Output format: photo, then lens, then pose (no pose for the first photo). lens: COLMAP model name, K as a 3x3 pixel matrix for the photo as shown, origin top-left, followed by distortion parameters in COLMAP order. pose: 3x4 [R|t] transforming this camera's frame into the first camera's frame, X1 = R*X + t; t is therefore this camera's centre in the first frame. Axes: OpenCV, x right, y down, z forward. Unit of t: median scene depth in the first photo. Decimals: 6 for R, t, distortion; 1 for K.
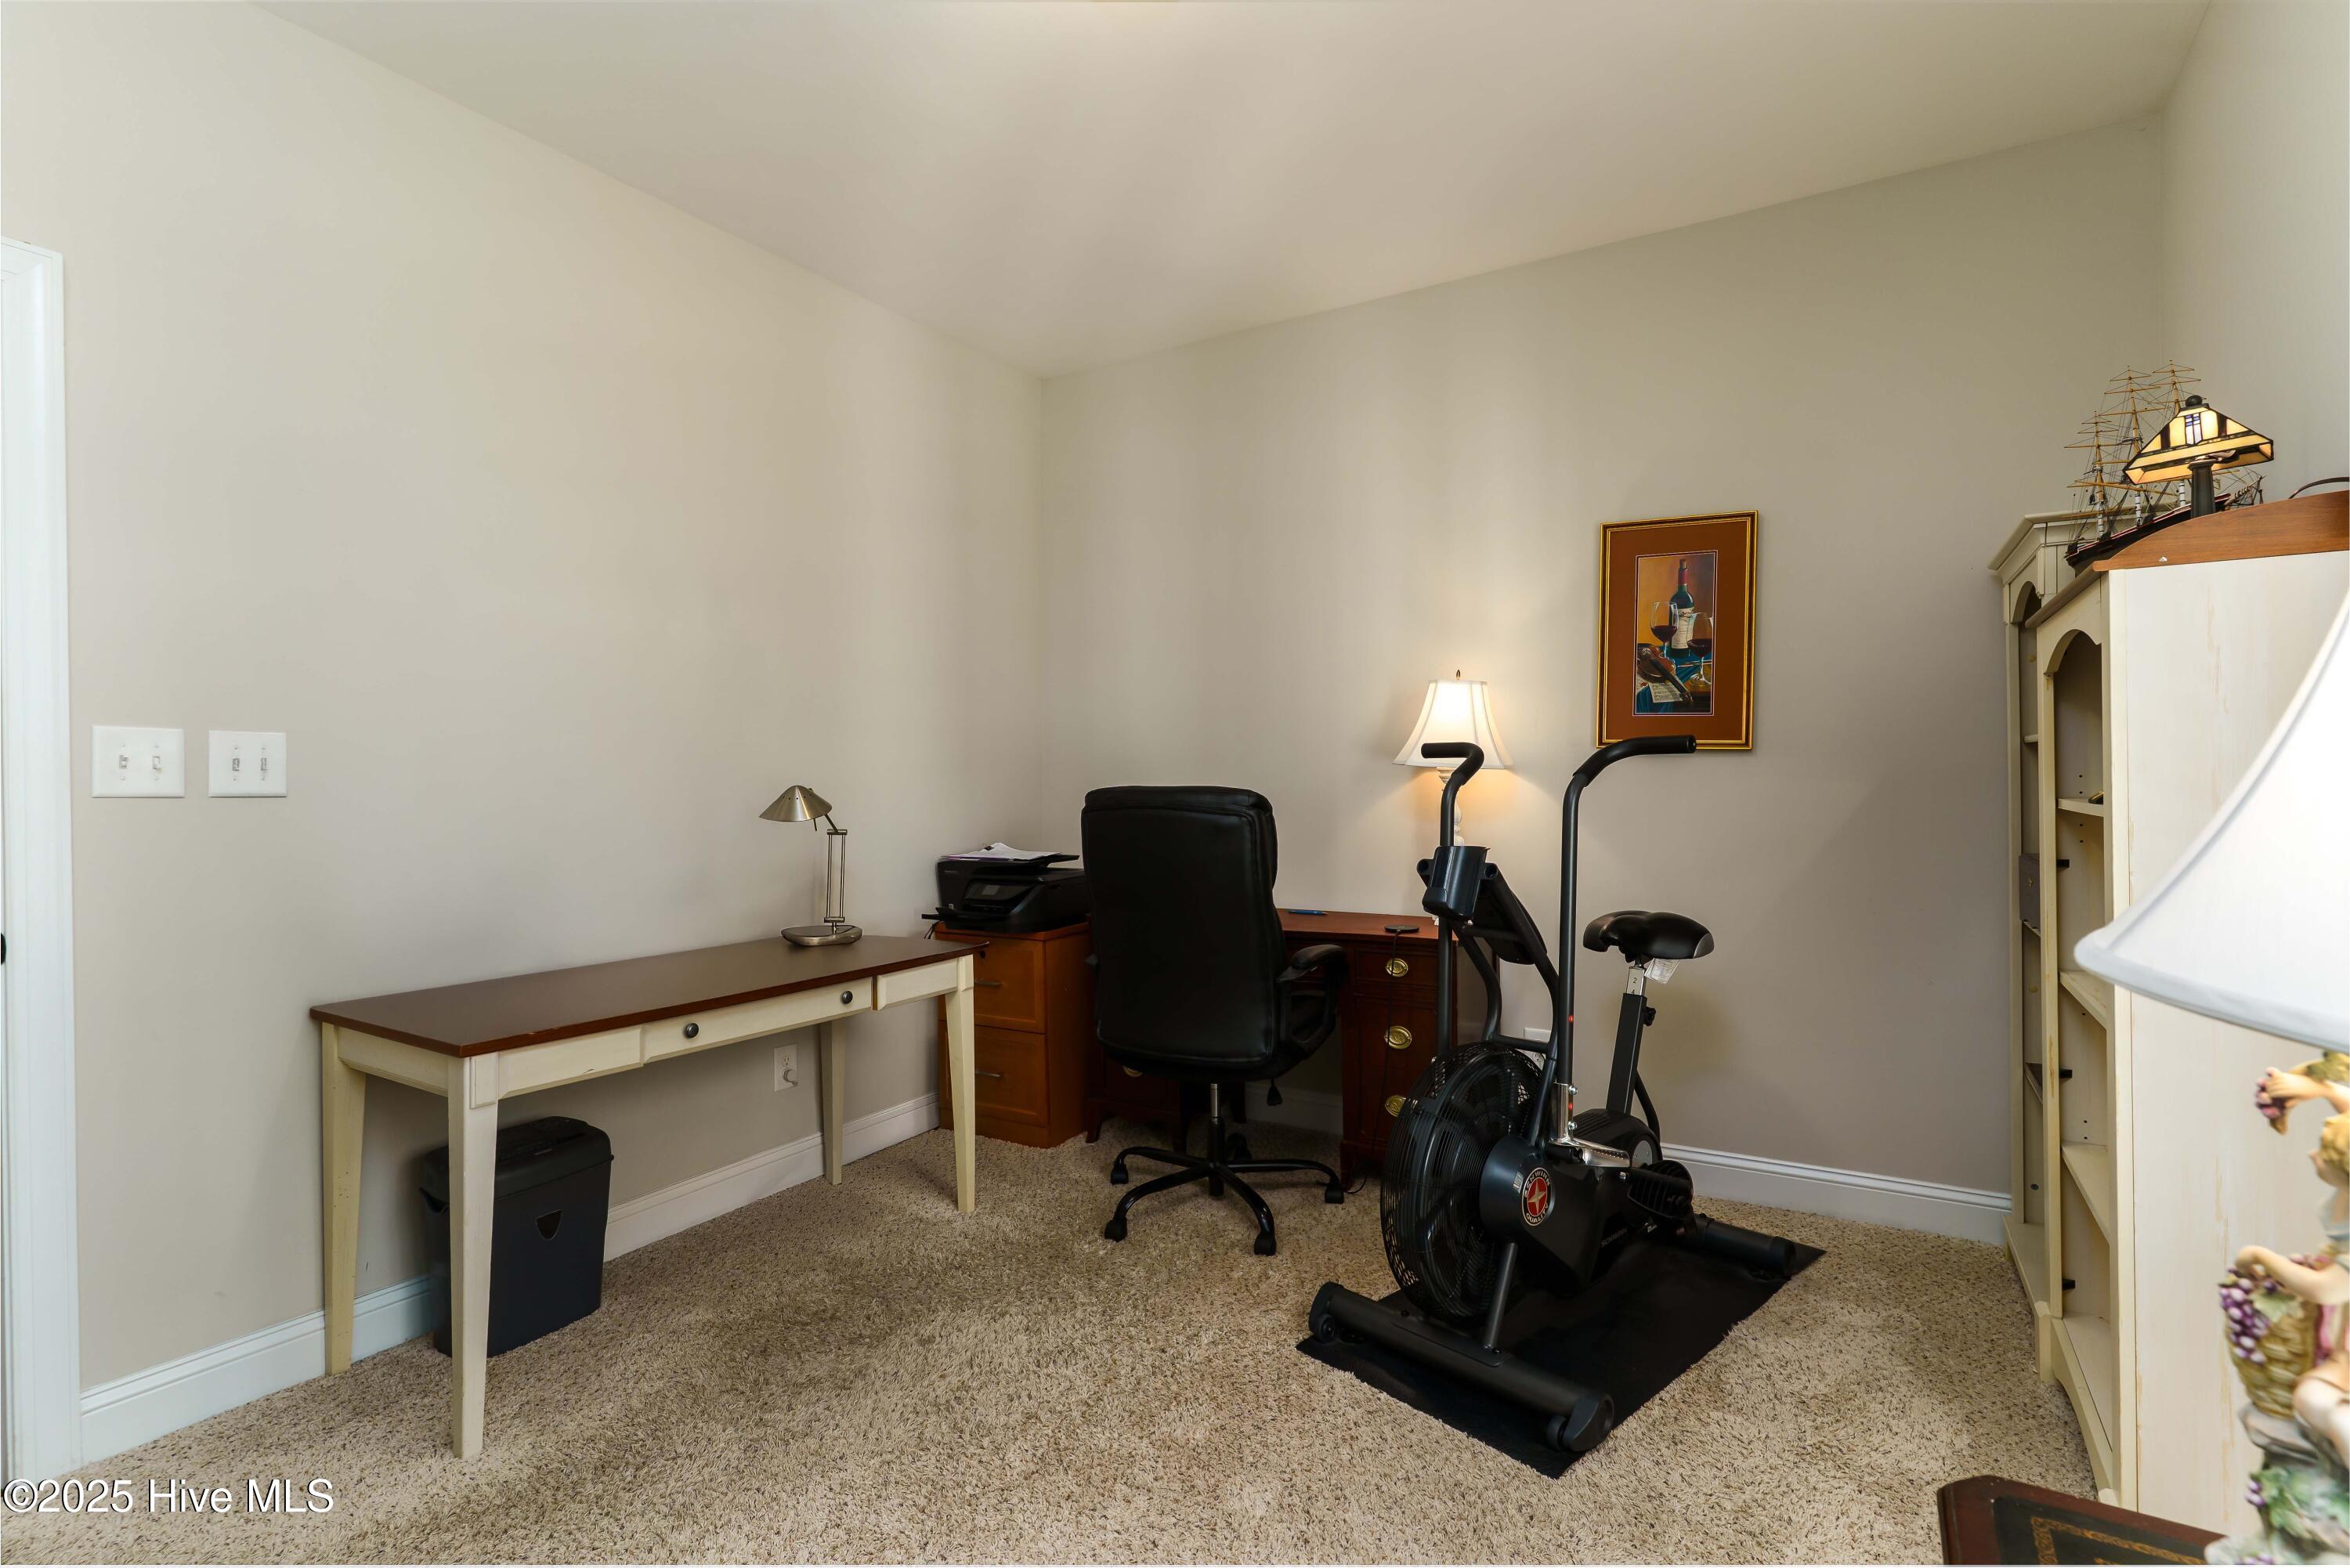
lens RADIAL K [[1130.3, 0, 1174.8], [0, 1130.3, 771.9], [0, 0, 1]] dist [0.000791, 0.000156]
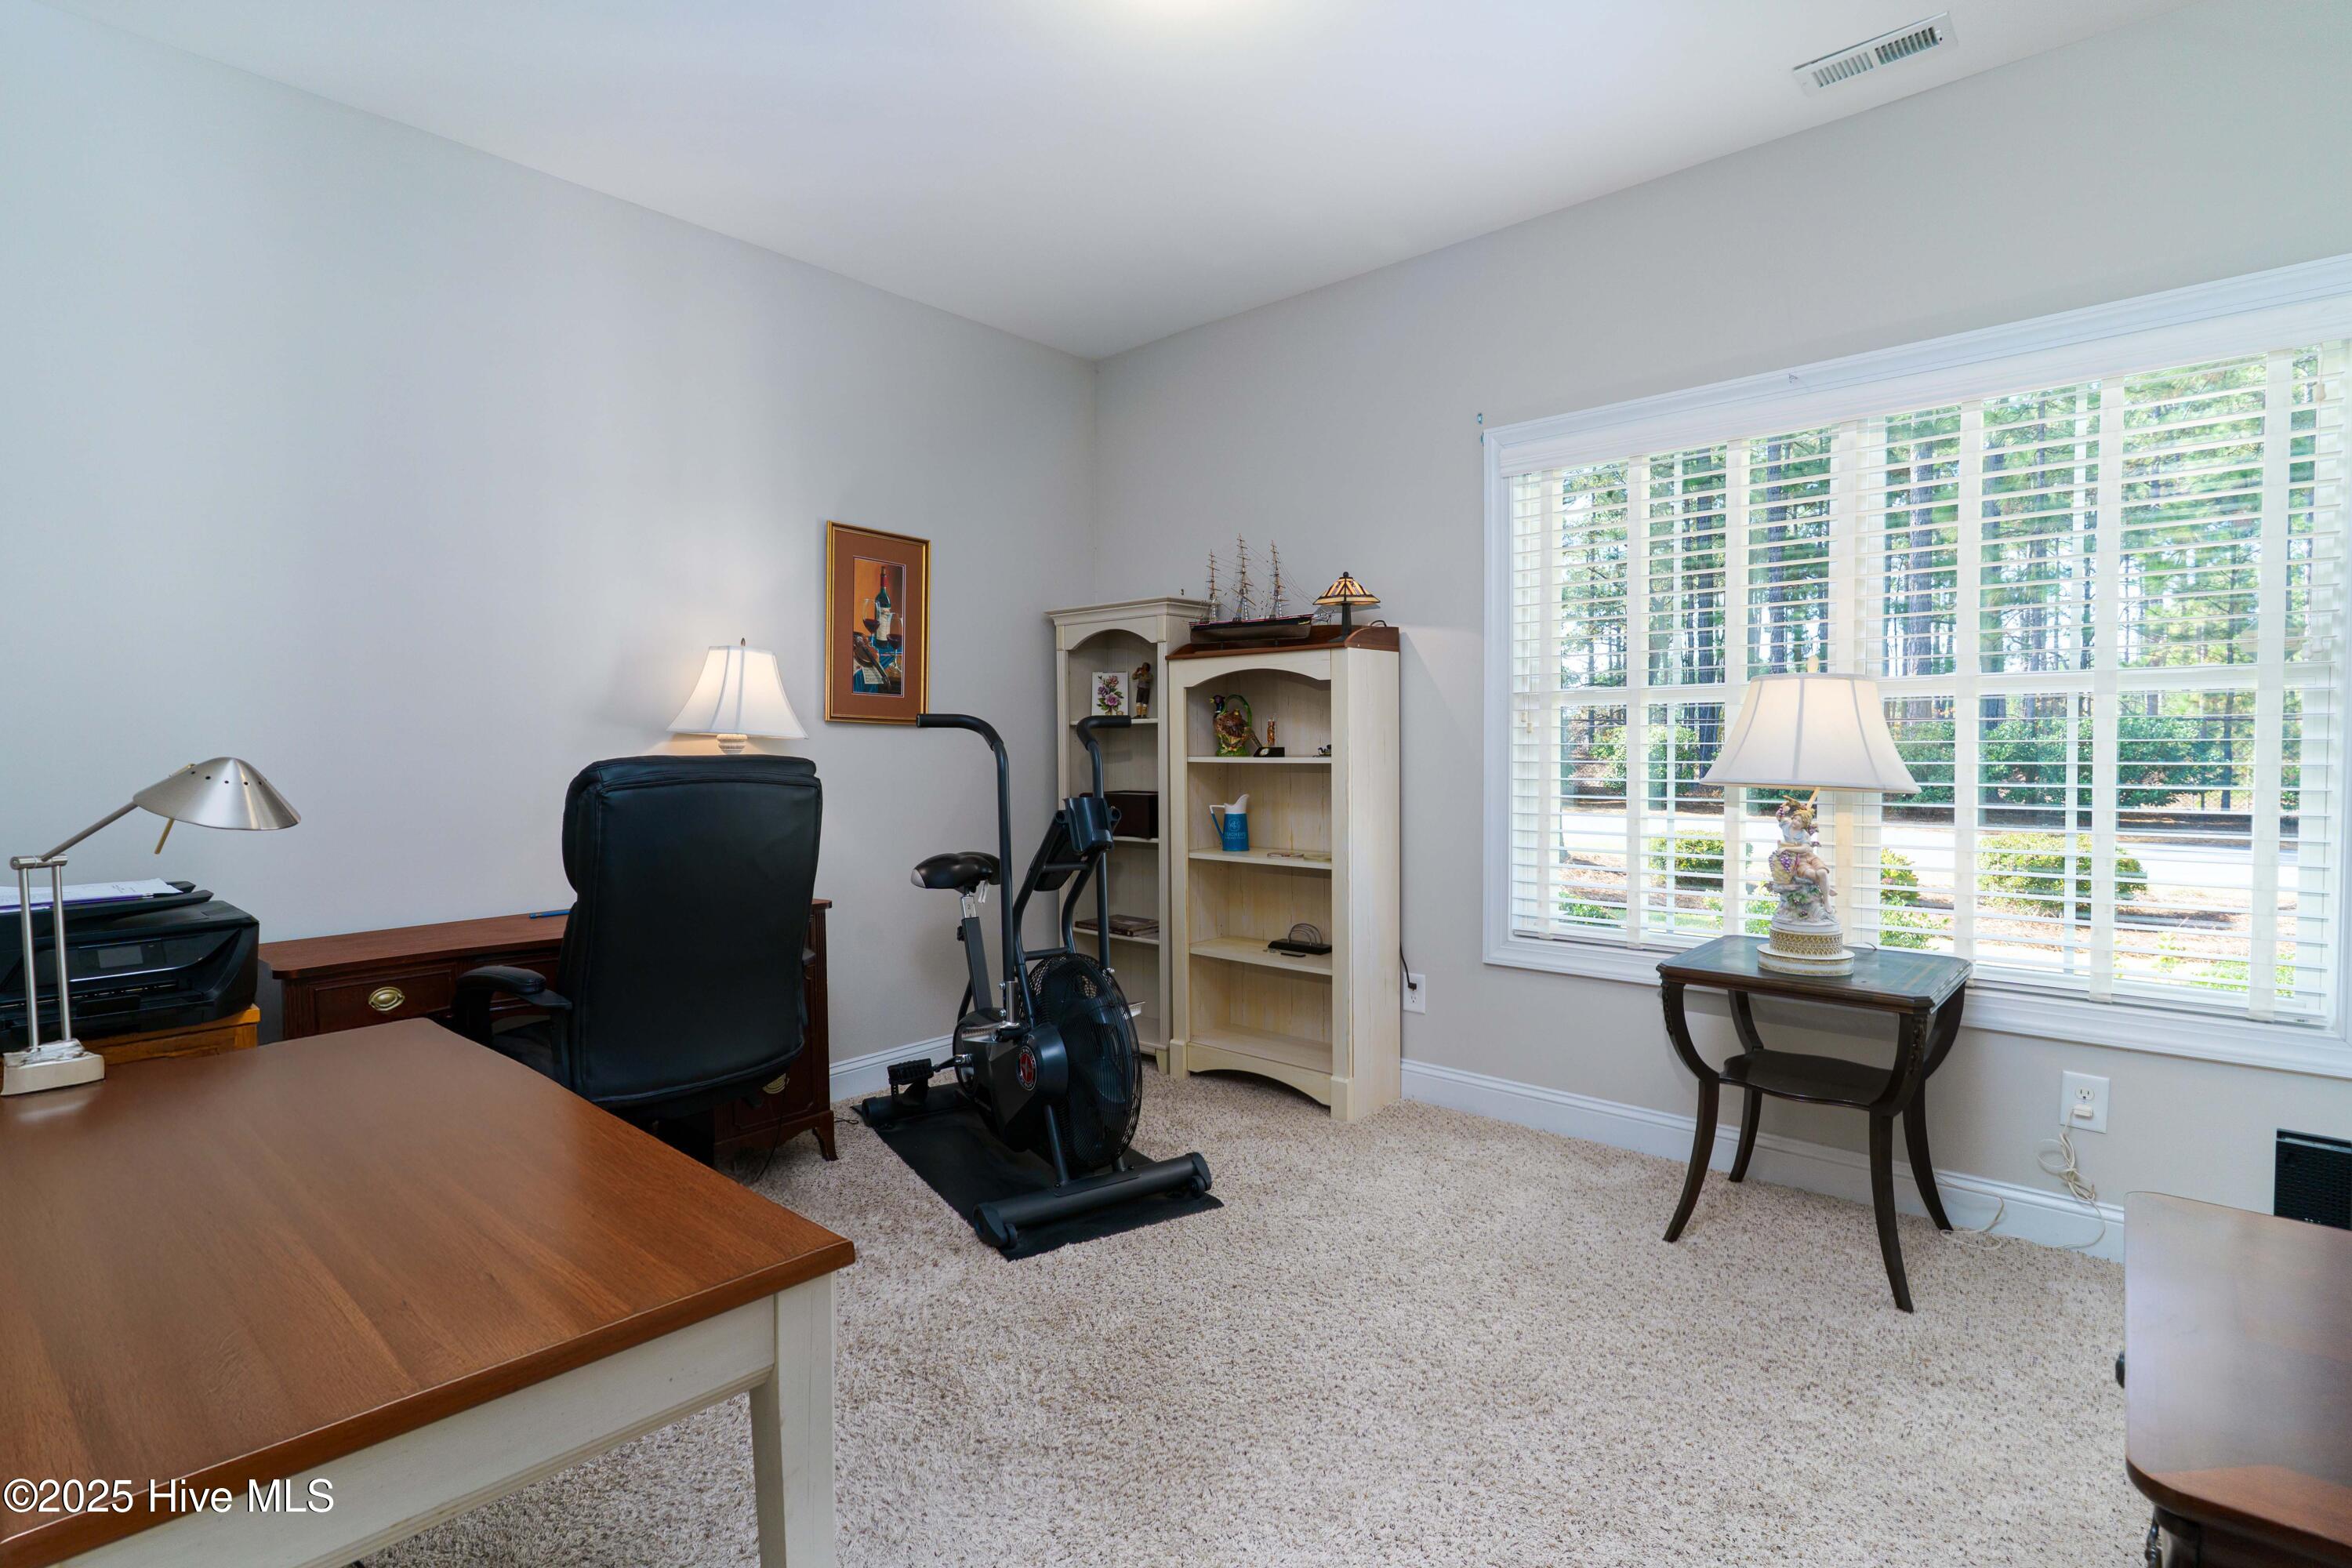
lens RADIAL K [[1131.3, 0, 1165.8], [0, 1131.3, 778.1], [0, 0, 1]] dist [0.000791, 0.000156]
pose [[0.179740, -0.022847, 0.983449, -0.692998], [0.003829, 0.999739, 0.022525, 0.011994], [-0.983707, -0.000283, 0.179781, 0.484518]]
